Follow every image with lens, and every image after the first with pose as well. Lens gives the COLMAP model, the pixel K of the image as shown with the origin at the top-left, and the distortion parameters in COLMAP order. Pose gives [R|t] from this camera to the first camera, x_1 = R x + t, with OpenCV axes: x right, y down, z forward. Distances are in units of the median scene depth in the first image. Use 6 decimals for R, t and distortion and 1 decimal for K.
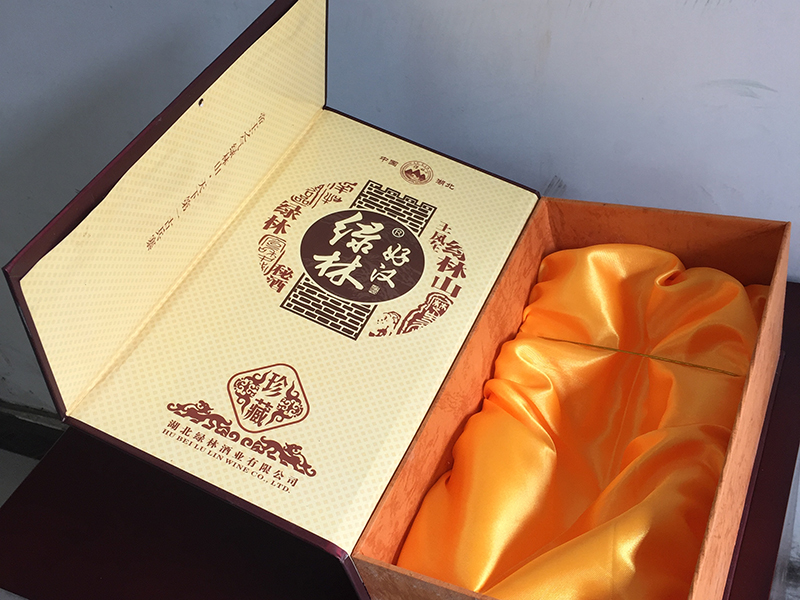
lens RADIAL K [[684.4, 0, 390.7], [0, 684.4, 273.2], [0, 0, 1]] dist [0.069942, -0.014594]
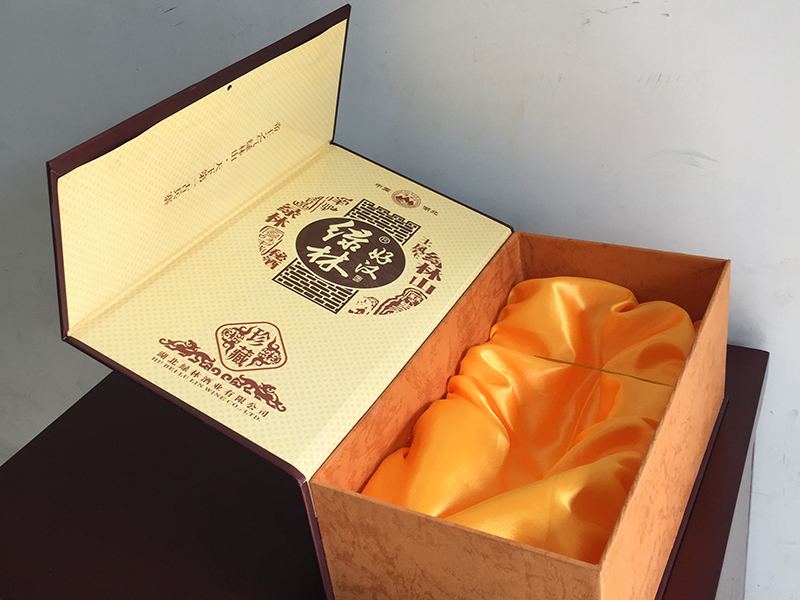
lens RADIAL K [[684.4, 0, 382.1], [0, 684.4, 325.9], [0, 0, 1]] dist [0.069942, -0.014594]
pose [[0.994380, 0.105663, -0.006686, 0.030973], [-0.105033, 0.976563, -0.187863, 0.303874], [-0.013321, 0.187509, 0.982173, -0.078450]]
